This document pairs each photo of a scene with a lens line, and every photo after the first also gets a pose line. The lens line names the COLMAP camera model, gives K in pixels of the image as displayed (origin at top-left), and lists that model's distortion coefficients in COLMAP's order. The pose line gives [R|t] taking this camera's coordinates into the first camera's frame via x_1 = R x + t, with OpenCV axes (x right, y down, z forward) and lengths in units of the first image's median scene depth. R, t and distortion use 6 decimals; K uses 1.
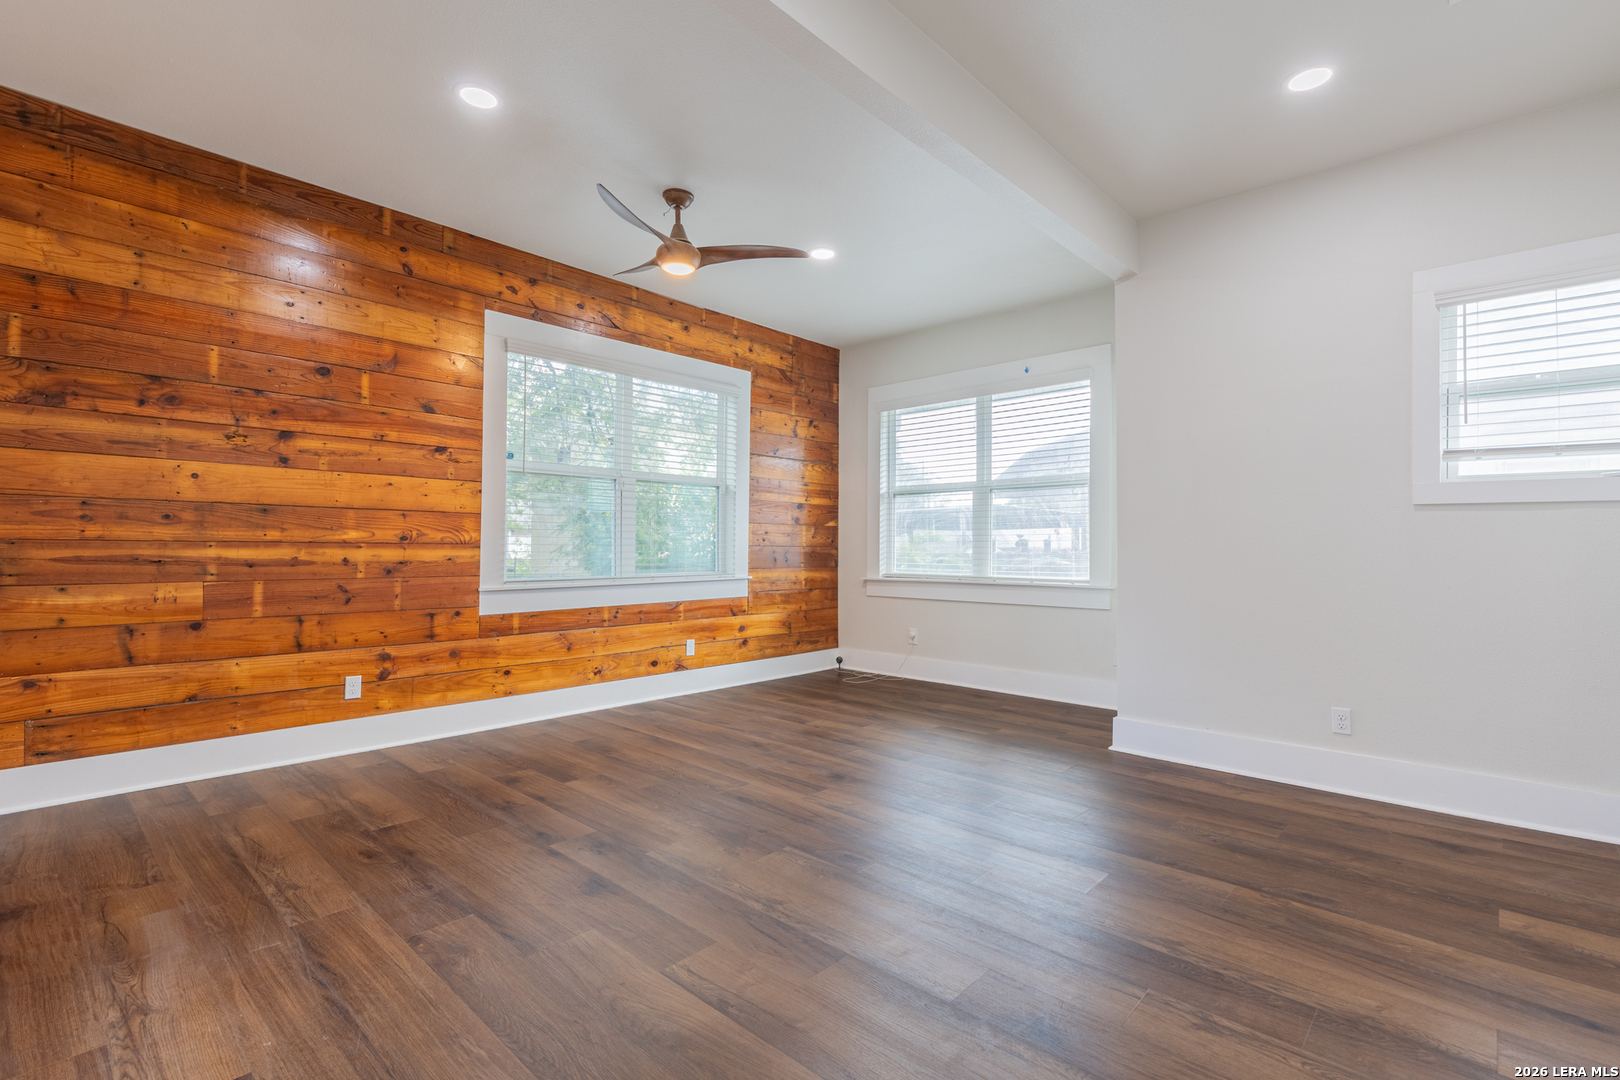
lens RADIAL K [[731.6, 0, 817.7], [0, 731.6, 535.4], [0, 0, 1]] dist [0.006813, -0.002494]
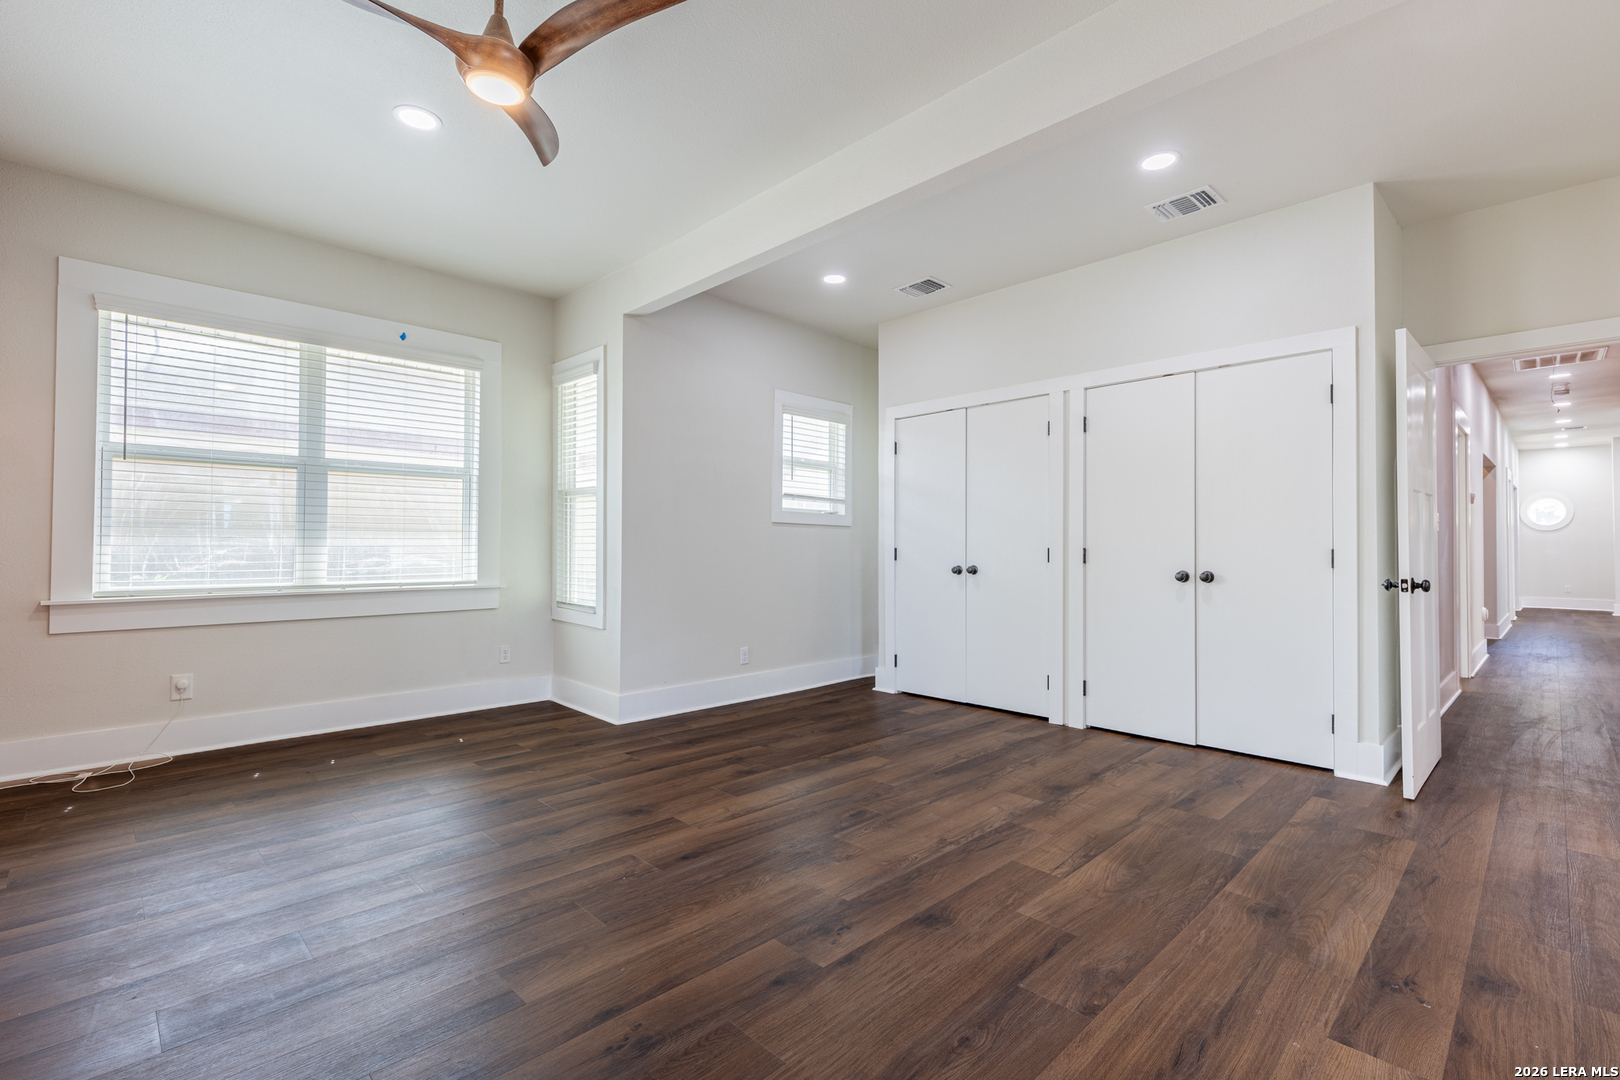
lens RADIAL K [[731.6, 0, 801.7], [0, 731.6, 544.7], [0, 0, 1]] dist [0.006813, -0.002494]
pose [[0.057110, -0.000711, 0.998368, -0.805962], [-0.021367, 0.999770, 0.001934, 0.005068], [-0.998139, -0.021443, 0.057082, 0.733111]]
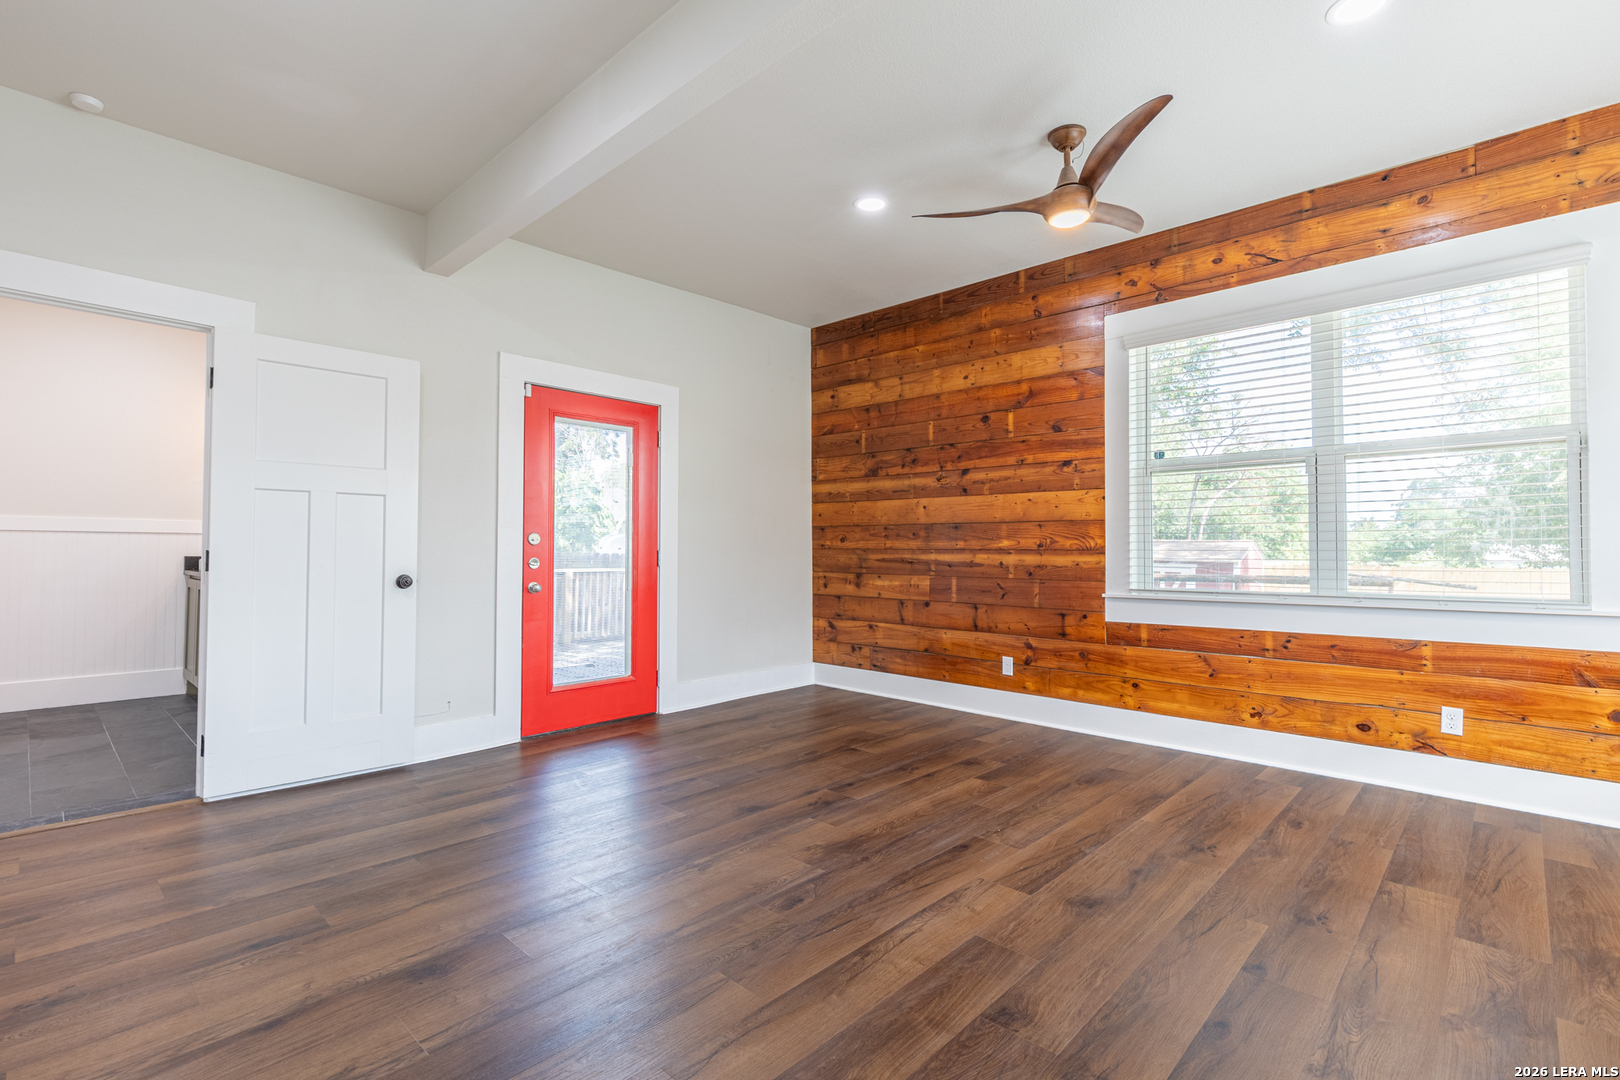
lens RADIAL K [[731.6, 0, 810.1], [0, 731.6, 536.0], [0, 0, 1]] dist [0.006813, -0.002494]
pose [[-0.012232, -0.026327, -0.999579, 0.668079], [0.013362, 0.999560, -0.026490, 0.016390], [0.999836, -0.013680, -0.011875, 0.736781]]
